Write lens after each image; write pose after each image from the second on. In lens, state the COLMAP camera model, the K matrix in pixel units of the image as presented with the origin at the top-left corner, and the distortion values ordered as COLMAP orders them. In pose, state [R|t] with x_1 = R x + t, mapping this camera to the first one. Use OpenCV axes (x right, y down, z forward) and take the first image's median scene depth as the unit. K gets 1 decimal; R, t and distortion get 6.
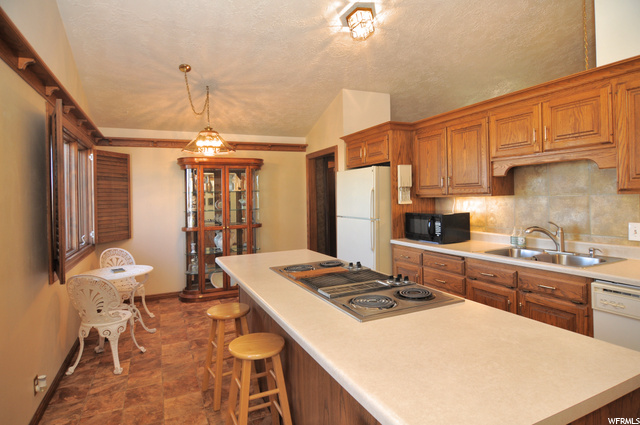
lens RADIAL K [[356.9, 0, 320.0], [0, 356.9, 191.6], [0, 0, 1]] dist [-0.003692, -0.001784]
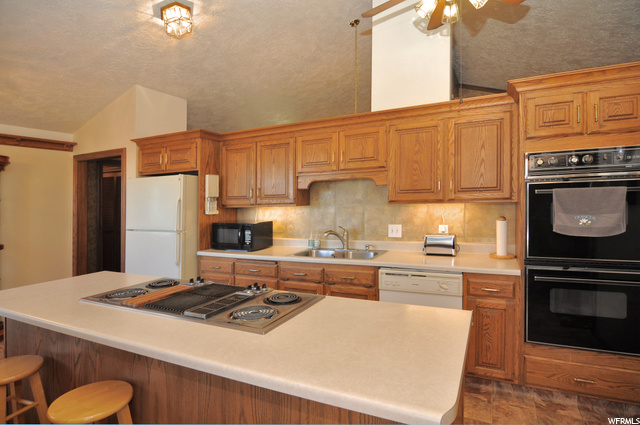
lens RADIAL K [[348.6, 0, 319.9], [0, 348.6, 199.6], [0, 0, 1]] dist [-0.001837, -0.000935]
pose [[0.786665, 0.009166, 0.617313, -0.140854], [-0.004372, 0.999947, -0.009276, 0.001820], [-0.617365, 0.004598, 0.786663, 0.059311]]
